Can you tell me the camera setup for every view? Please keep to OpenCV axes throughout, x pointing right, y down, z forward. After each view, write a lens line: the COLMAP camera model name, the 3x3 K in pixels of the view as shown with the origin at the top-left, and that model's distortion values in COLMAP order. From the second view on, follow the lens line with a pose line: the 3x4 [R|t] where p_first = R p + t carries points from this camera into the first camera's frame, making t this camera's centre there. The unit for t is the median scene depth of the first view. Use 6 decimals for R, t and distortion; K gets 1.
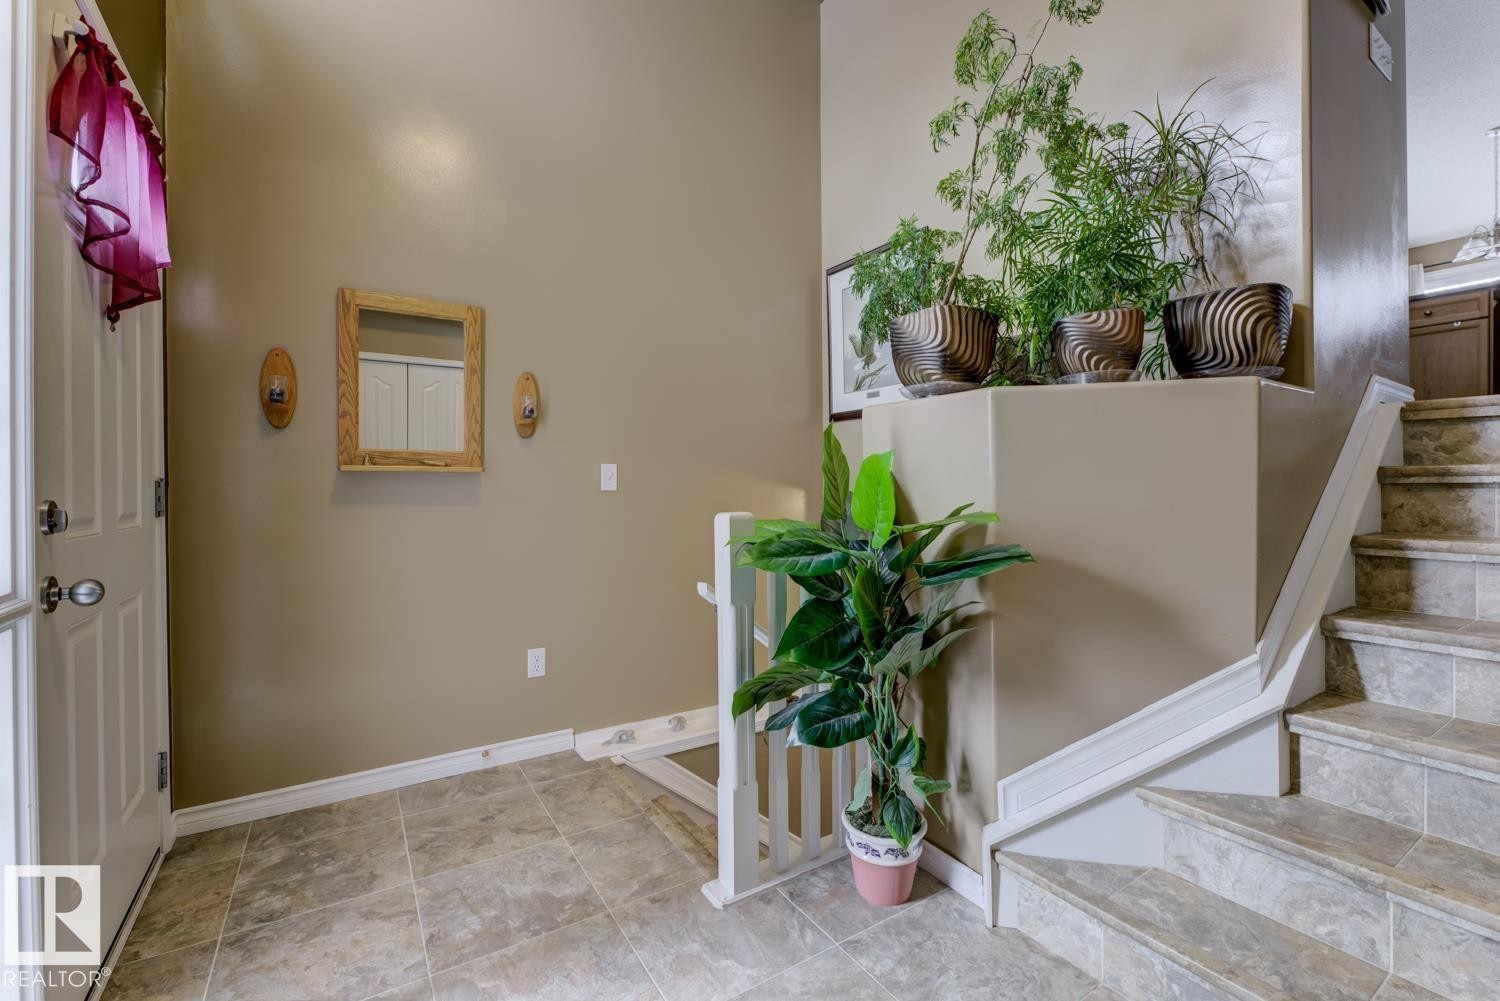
lens RADIAL K [[643.7, 0, 759.0], [0, 643.7, 494.3], [0, 0, 1]] dist [0.002696, -0.001922]
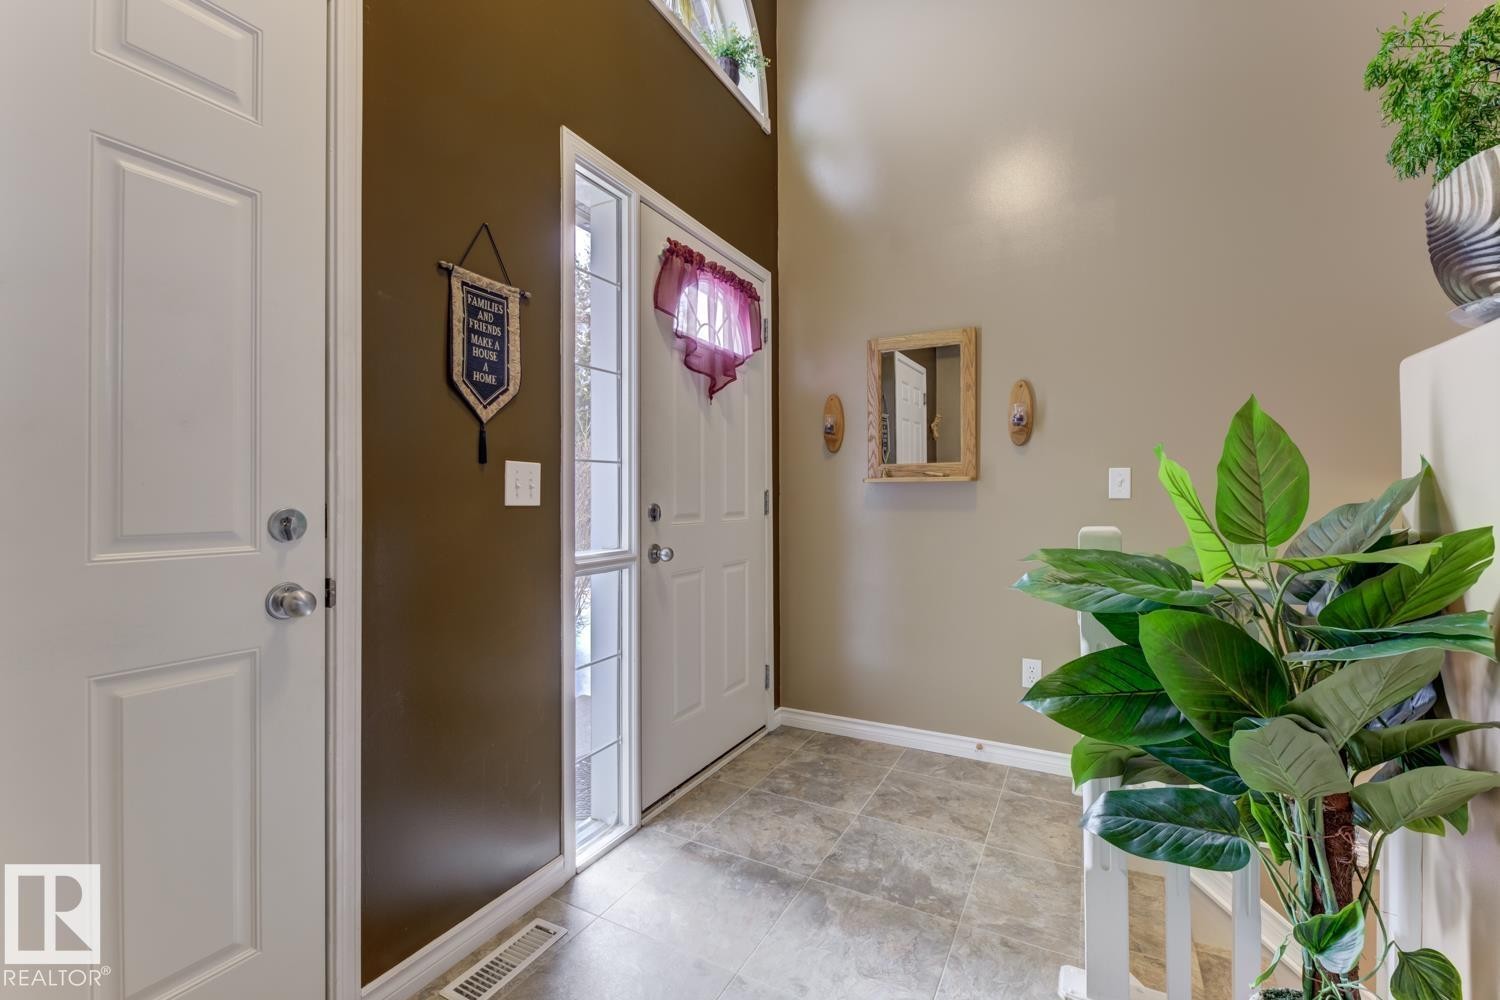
lens RADIAL K [[643.7, 0, 757.1], [0, 643.7, 497.1], [0, 0, 1]] dist [0.002696, -0.001922]
pose [[0.486147, 0.001128, -0.873876, 0.408840], [-0.005679, 0.999982, -0.001868, -0.004288], [0.873859, 0.005871, 0.486145, 0.206505]]
